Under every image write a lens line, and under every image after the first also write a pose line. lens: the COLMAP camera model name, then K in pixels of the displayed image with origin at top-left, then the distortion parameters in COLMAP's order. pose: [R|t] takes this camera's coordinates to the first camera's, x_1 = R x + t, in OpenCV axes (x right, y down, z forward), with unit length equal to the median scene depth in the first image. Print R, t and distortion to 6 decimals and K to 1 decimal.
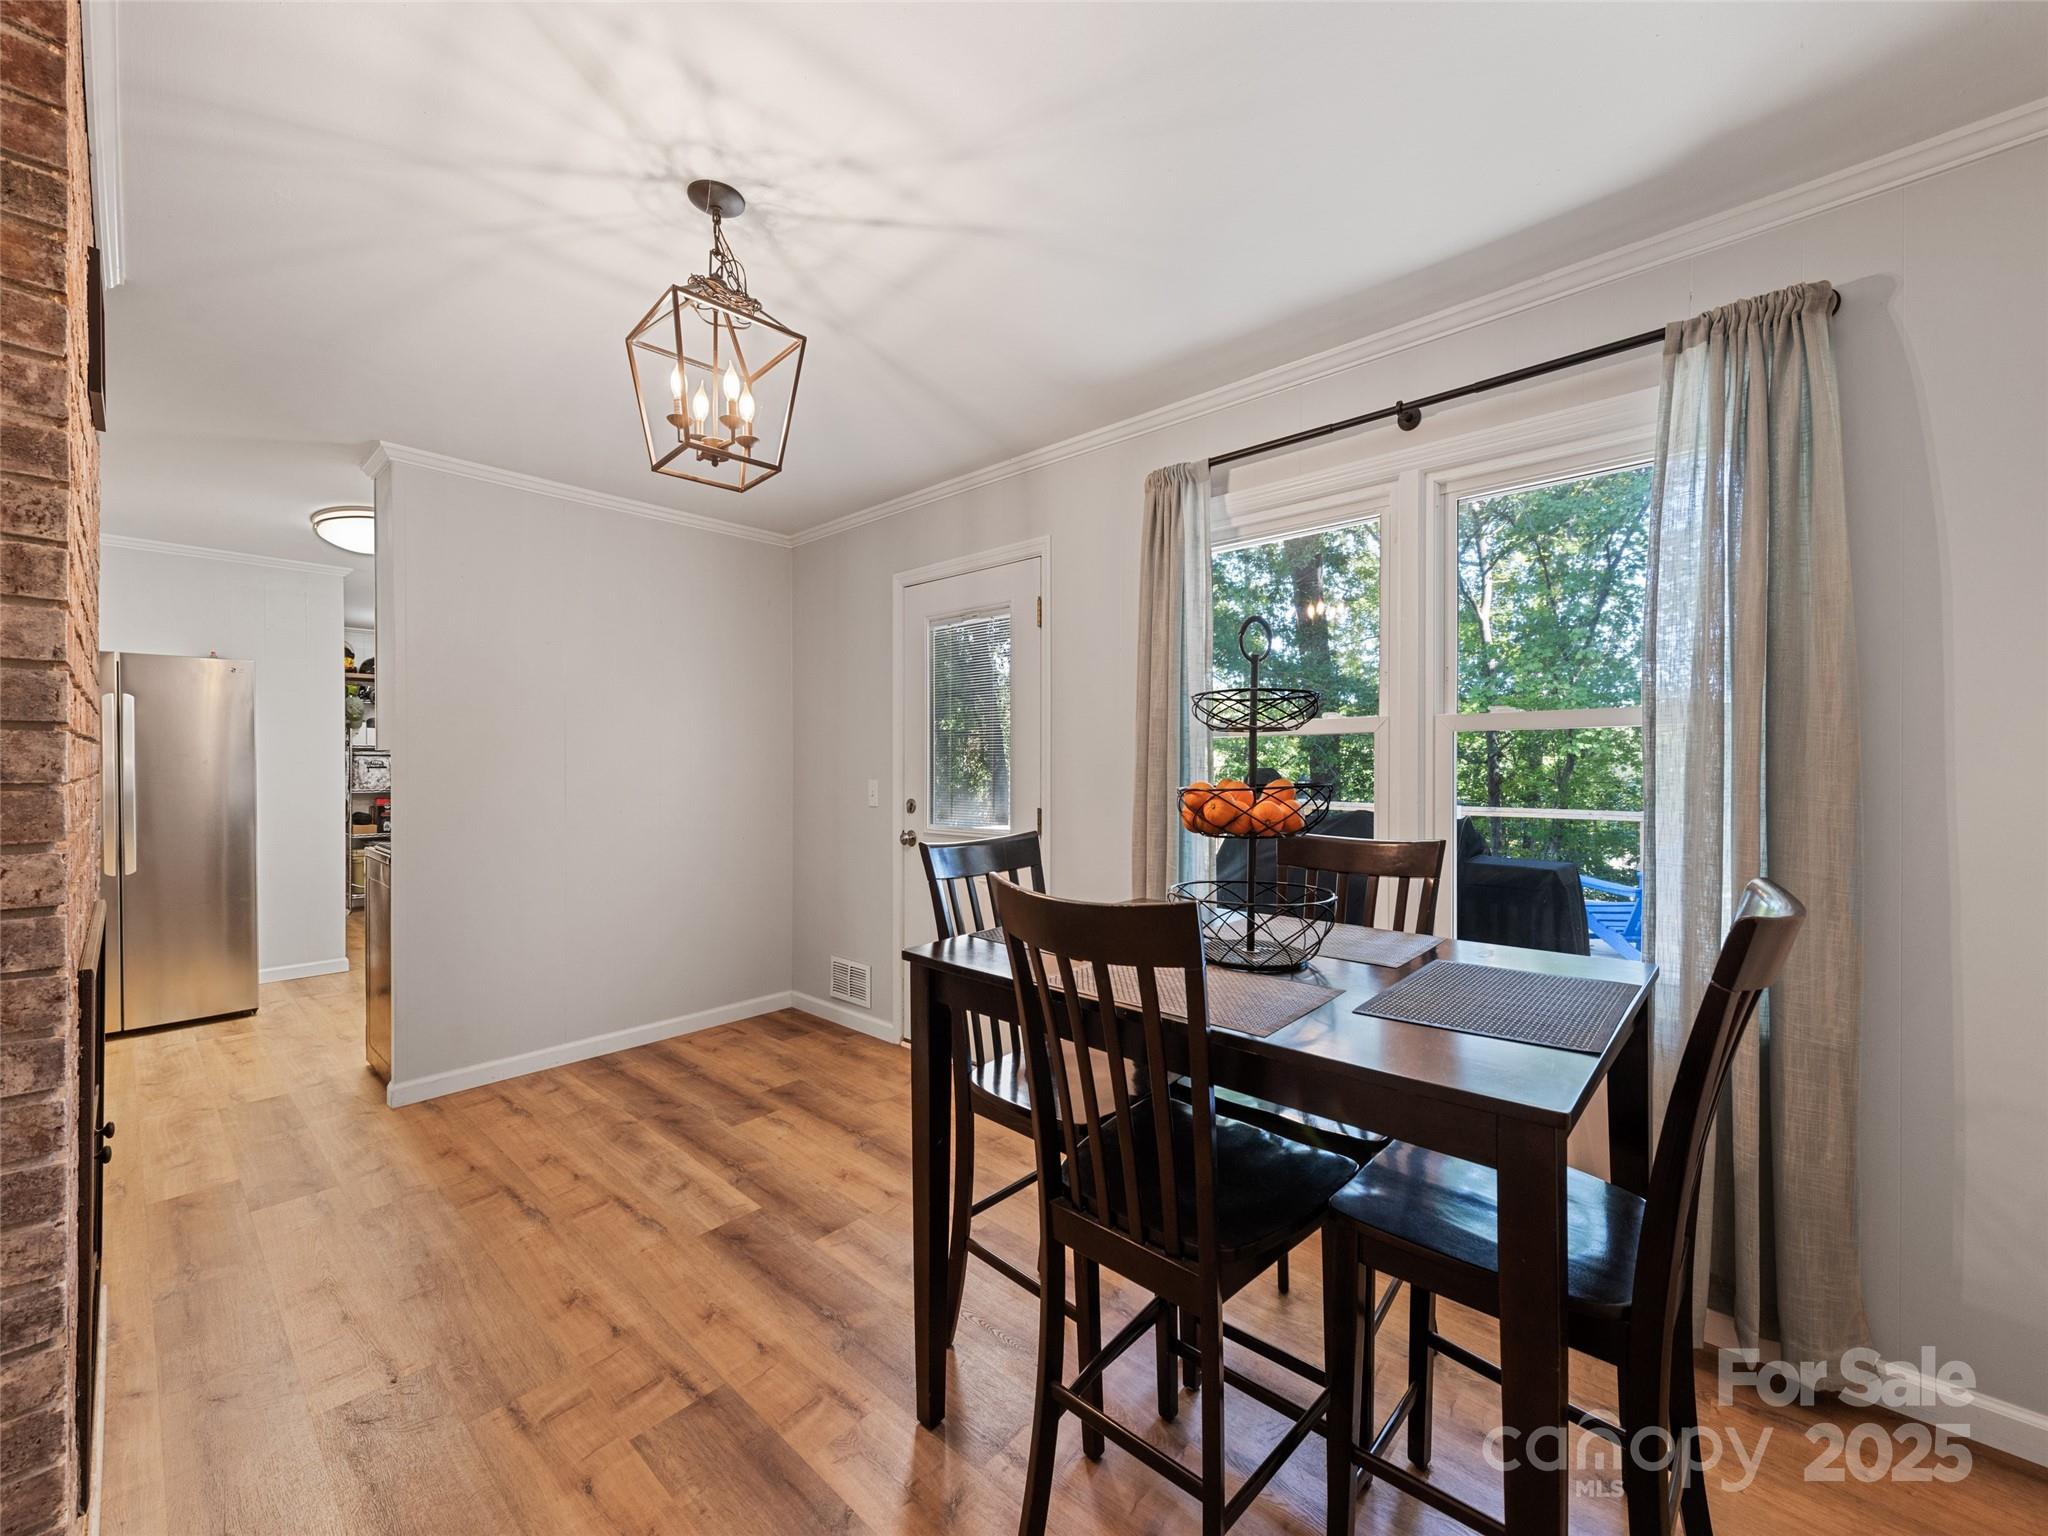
lens RADIAL K [[823.9, 0, 1054.2], [0, 823.9, 772.8], [0, 0, 1]] dist [0.000442, -0.005620]
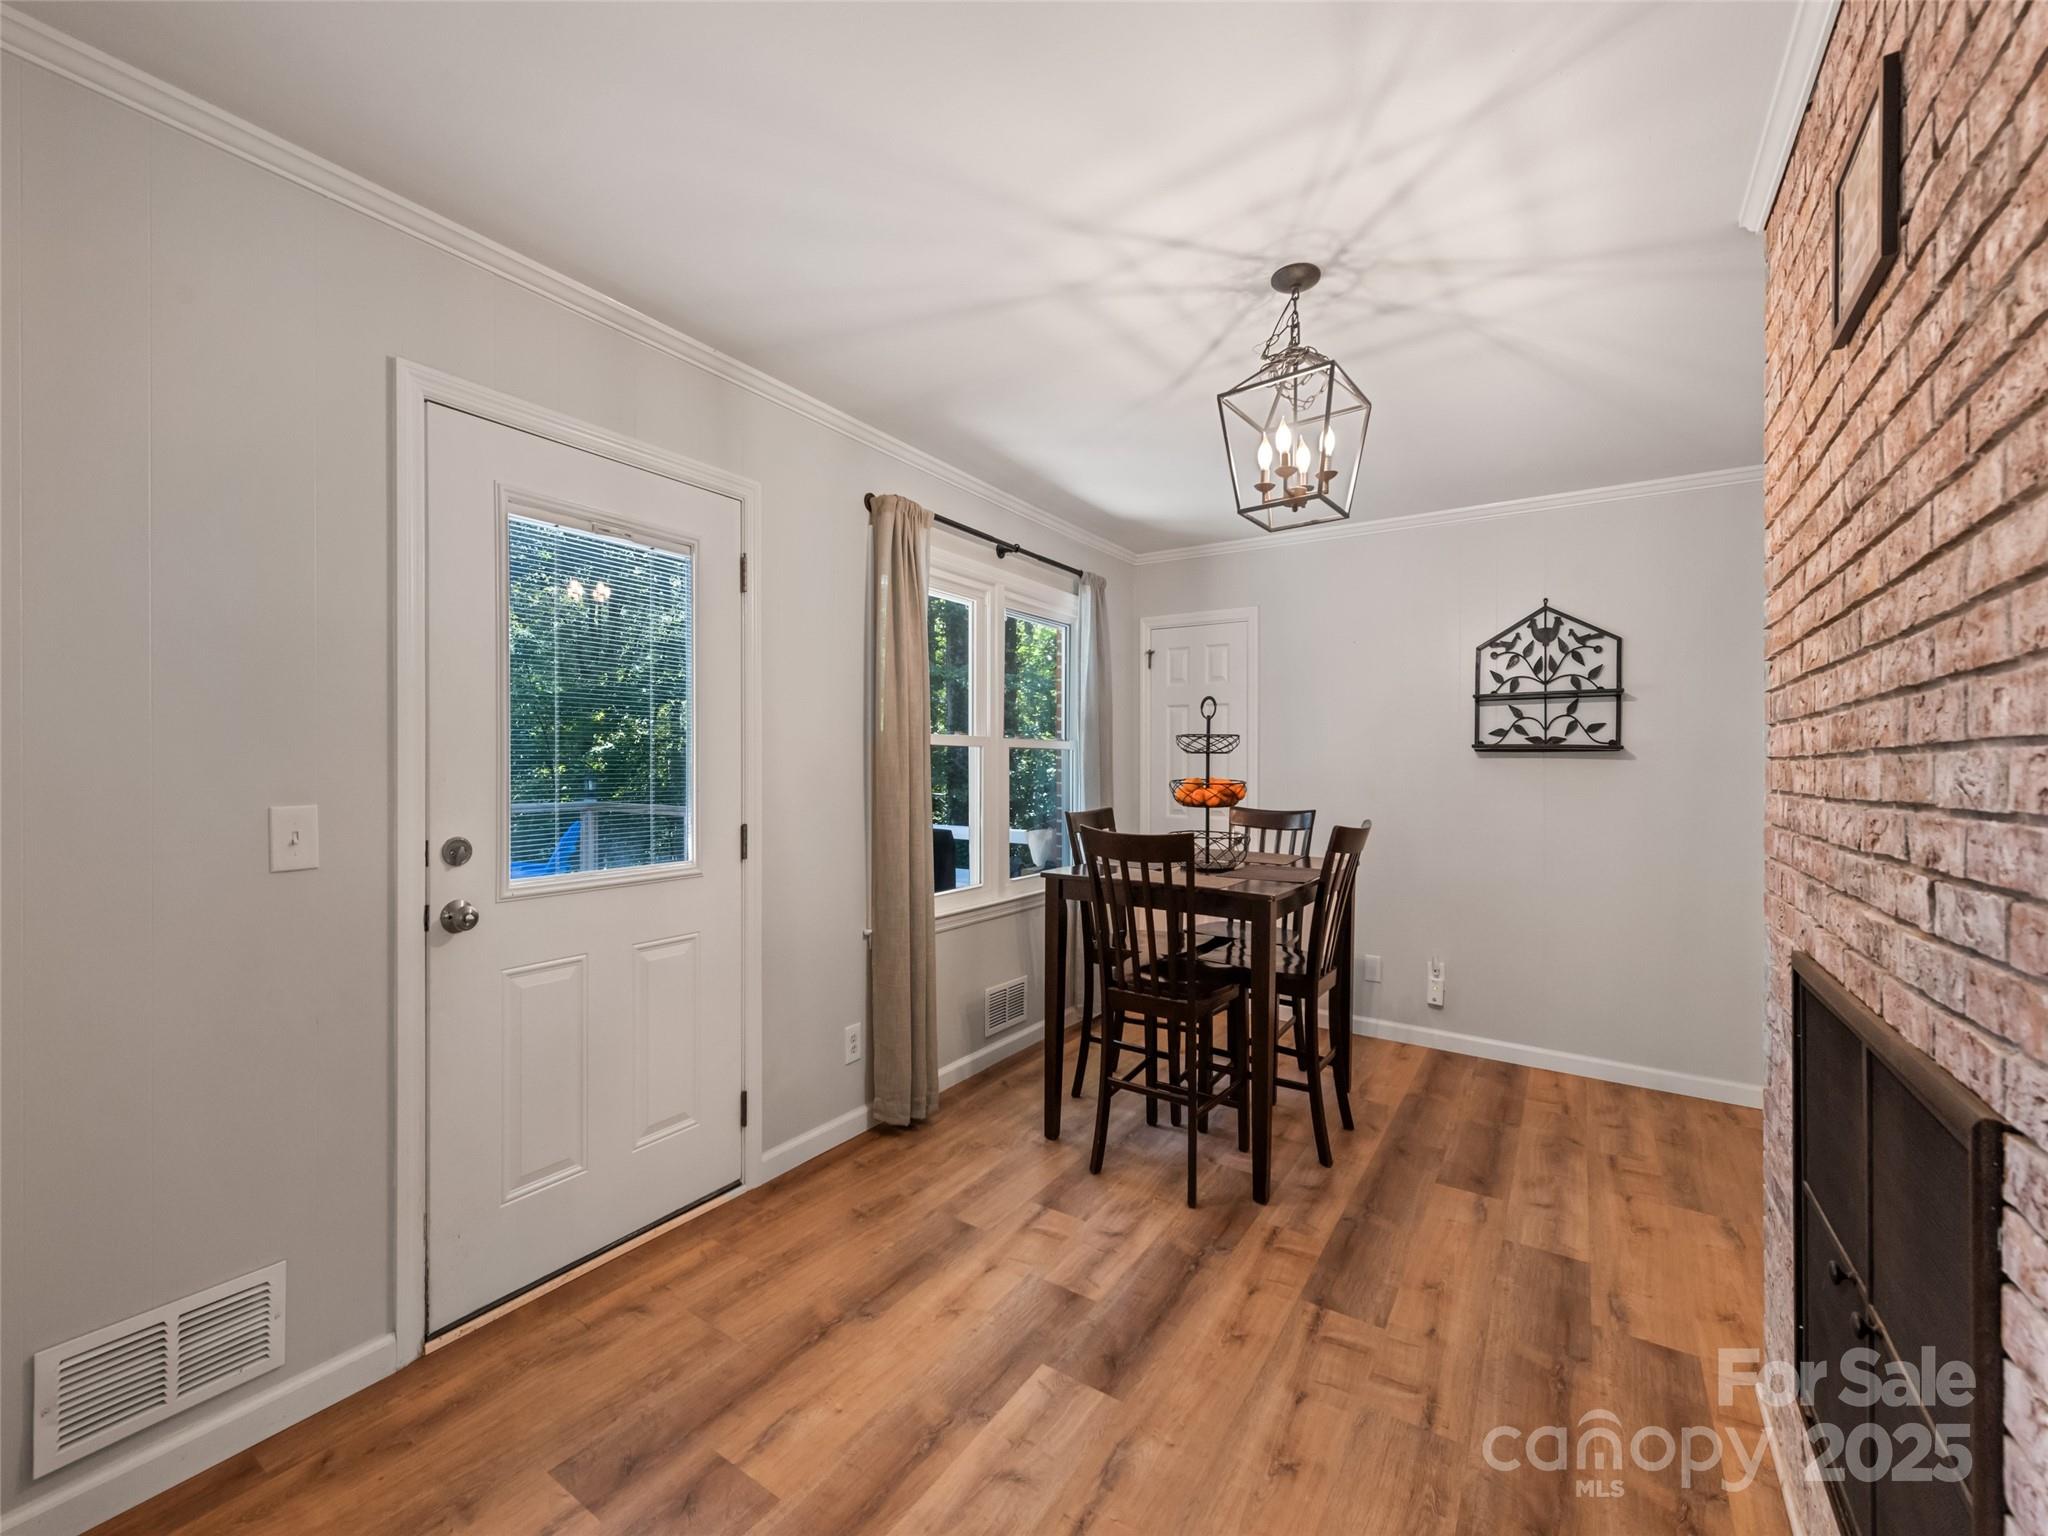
lens RADIAL K [[821.9, 0, 1024.0], [0, 821.9, 768.0], [0, 0, 1]] dist [0.007661, -0.000506]
pose [[-0.130197, -0.004964, 0.991476, -1.138383], [-0.001950, 0.999987, 0.004750, -0.020875], [-0.991486, -0.001315, -0.130205, 1.157444]]
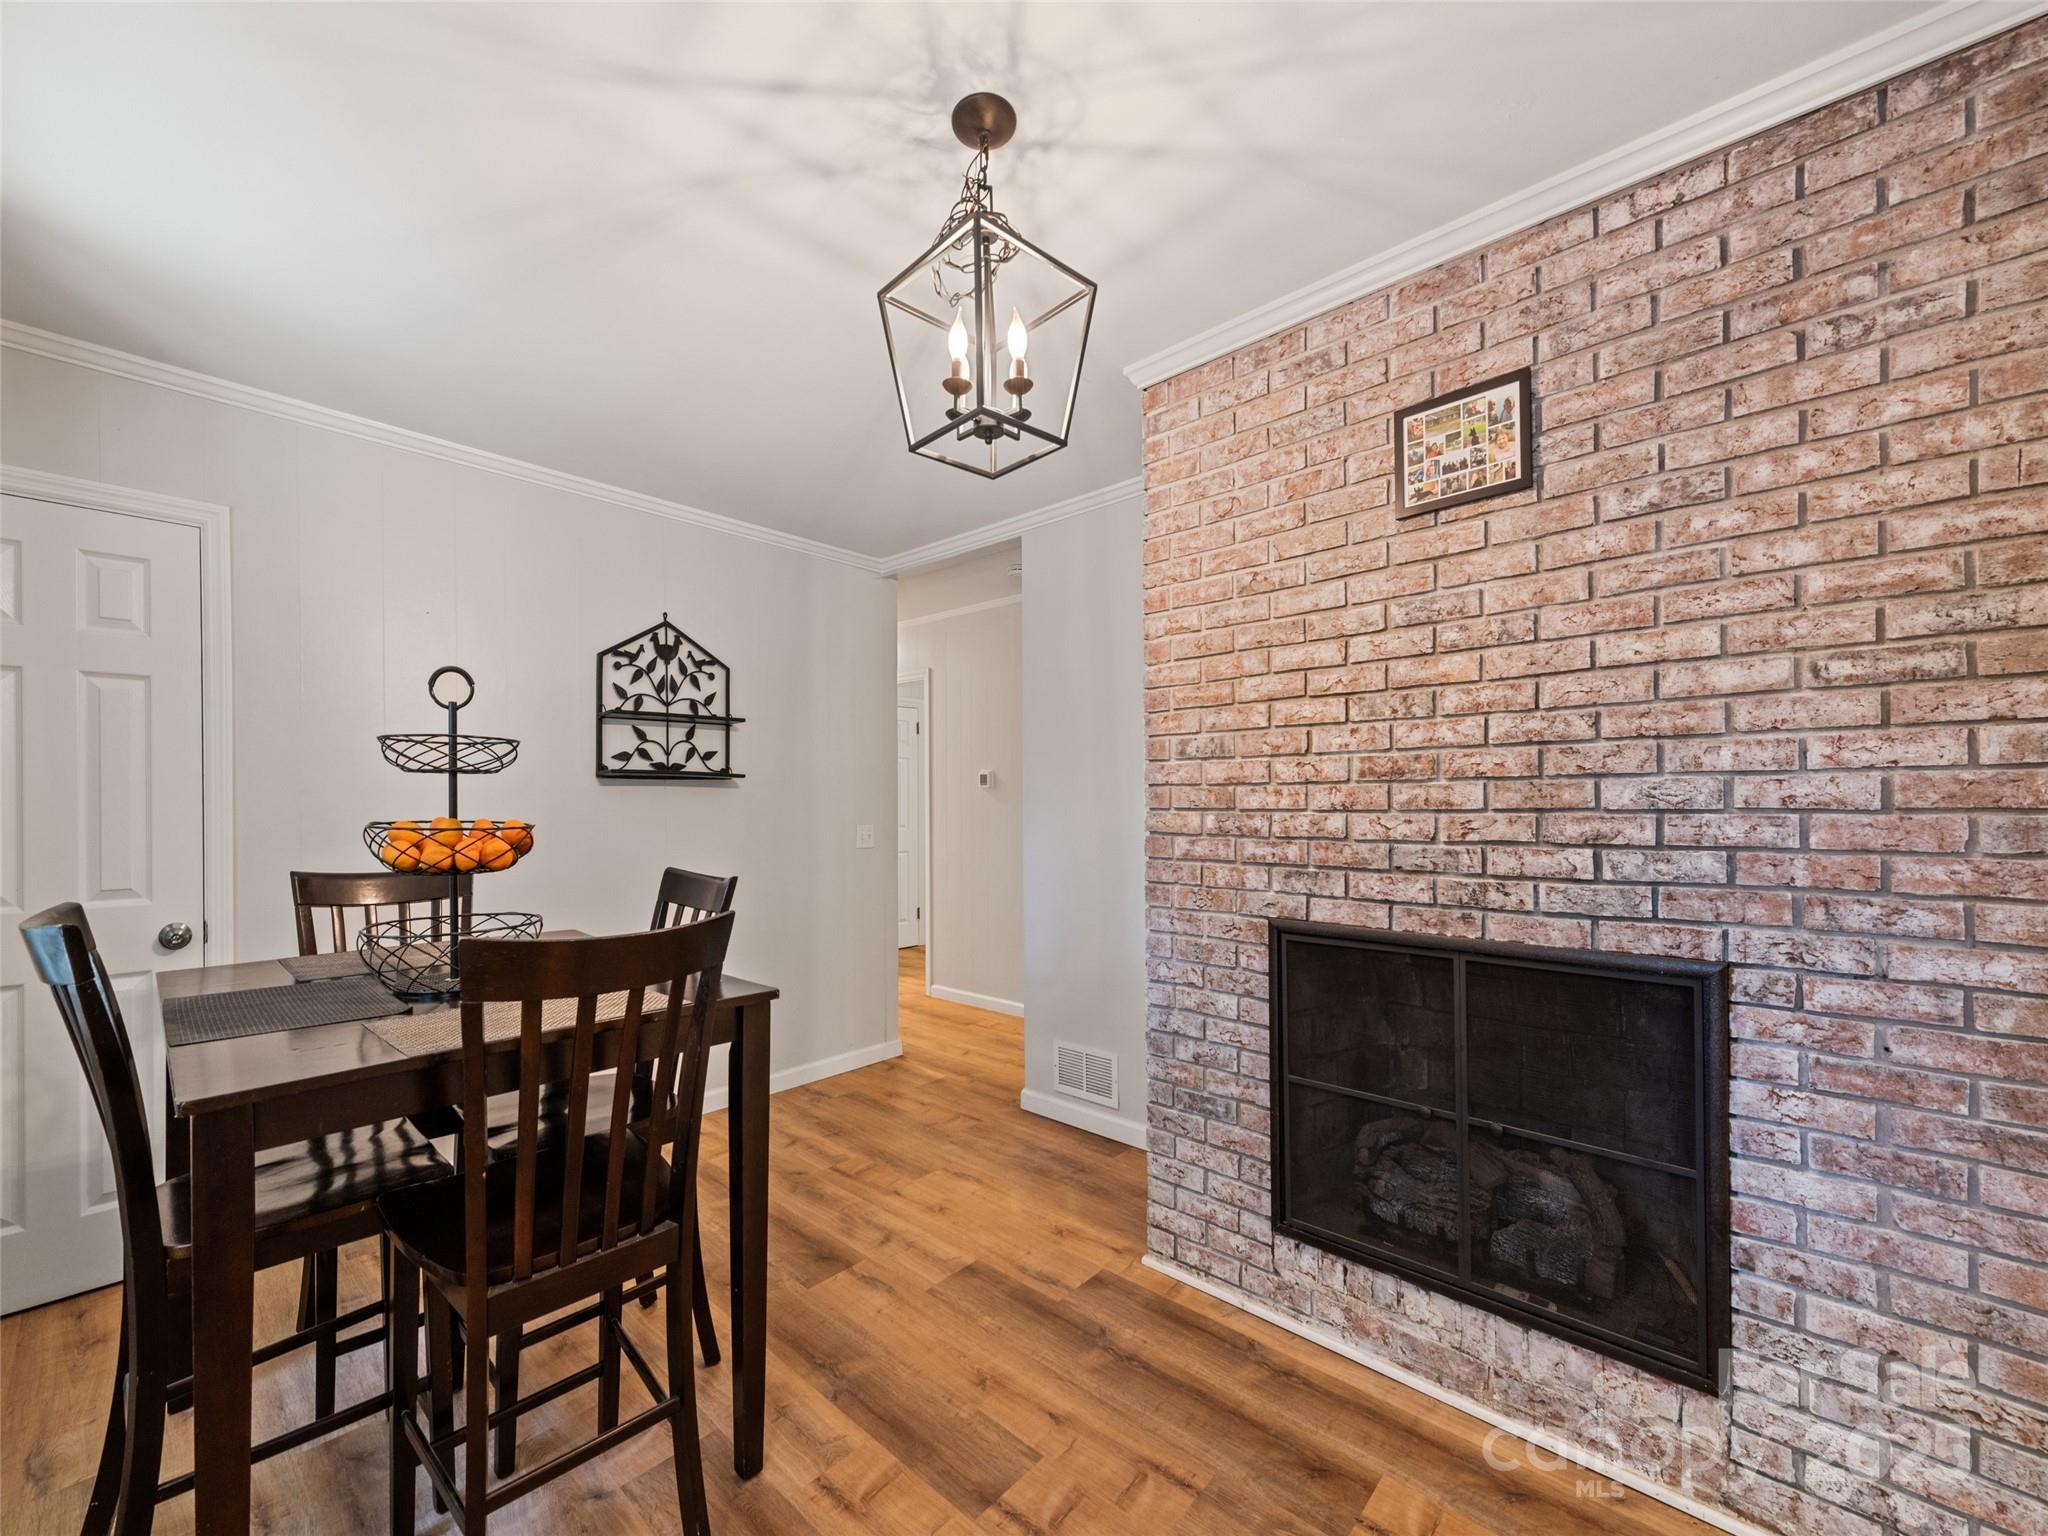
lens RADIAL K [[818.1, 0, 1023.4], [0, 818.1, 793.8], [0, 0, 1]] dist [0.019918, -0.008272]
pose [[-0.999412, 0.005360, 0.033877, -0.362608], [0.005375, 0.999985, 0.000371, -0.017599], [-0.033875, 0.000553, -0.999426, 1.394845]]
